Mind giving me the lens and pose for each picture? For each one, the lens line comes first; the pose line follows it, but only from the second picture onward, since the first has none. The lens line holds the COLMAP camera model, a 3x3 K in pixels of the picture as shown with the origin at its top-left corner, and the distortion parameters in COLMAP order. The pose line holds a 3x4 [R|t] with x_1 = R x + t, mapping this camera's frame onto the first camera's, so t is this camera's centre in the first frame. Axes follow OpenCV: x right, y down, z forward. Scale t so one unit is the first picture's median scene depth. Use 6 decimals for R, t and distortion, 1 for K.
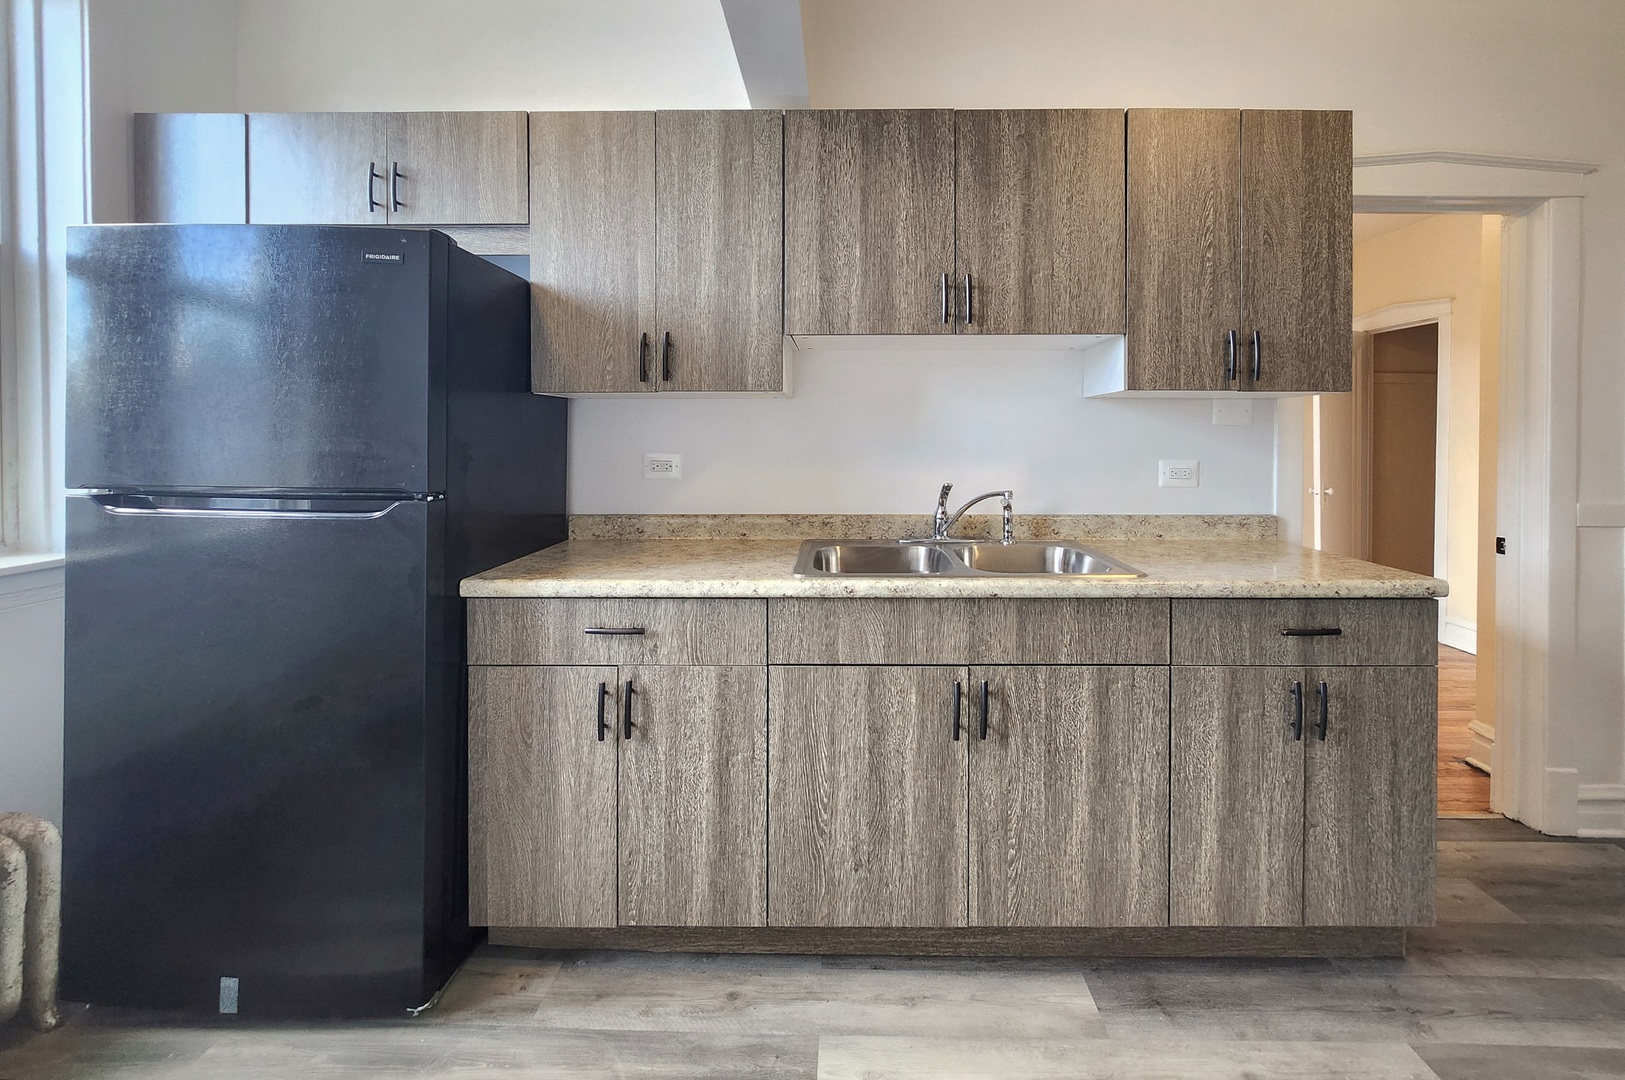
lens RADIAL K [[697.4, 0, 833.9], [0, 697.4, 444.2], [0, 0, 1]] dist [-0.000105, 0.000060]
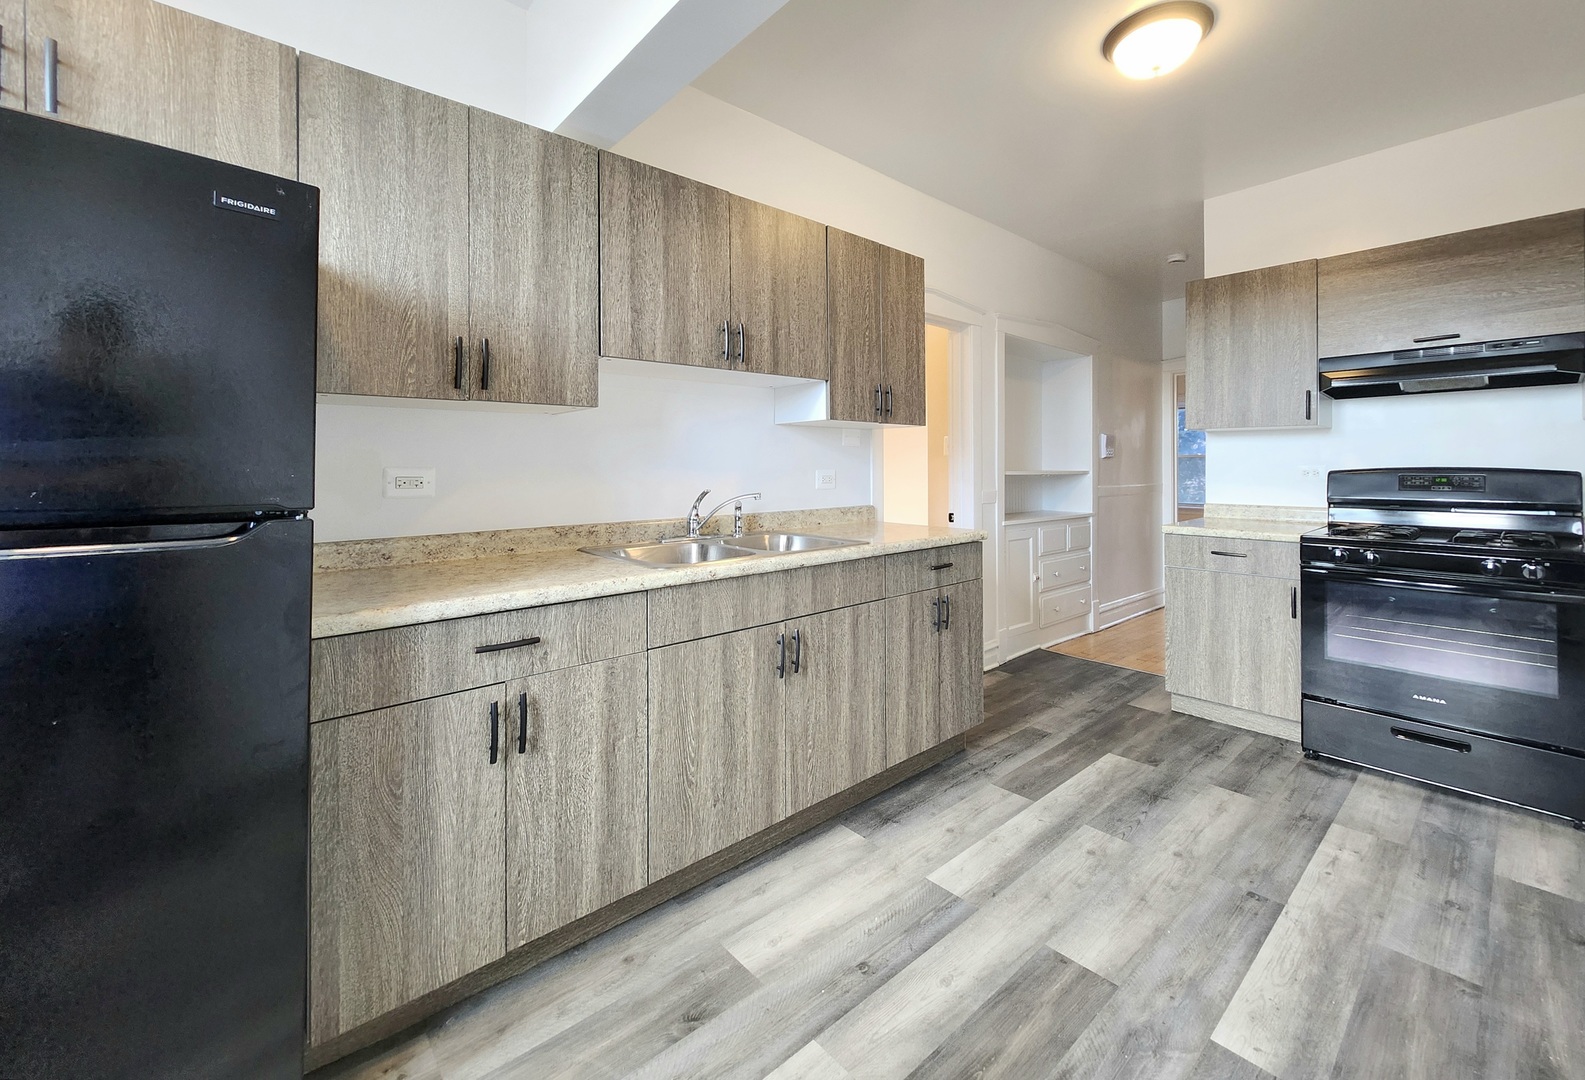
lens RADIAL K [[653.0, 0, 793.1], [0, 653.0, 465.5], [0, 0, 1]] dist [0.002985, -0.003019]
pose [[0.743671, -0.004408, 0.668531, -0.619101], [0.013148, 0.999881, -0.008032, 0.030830], [-0.668416, 0.014763, 0.743641, 0.056598]]
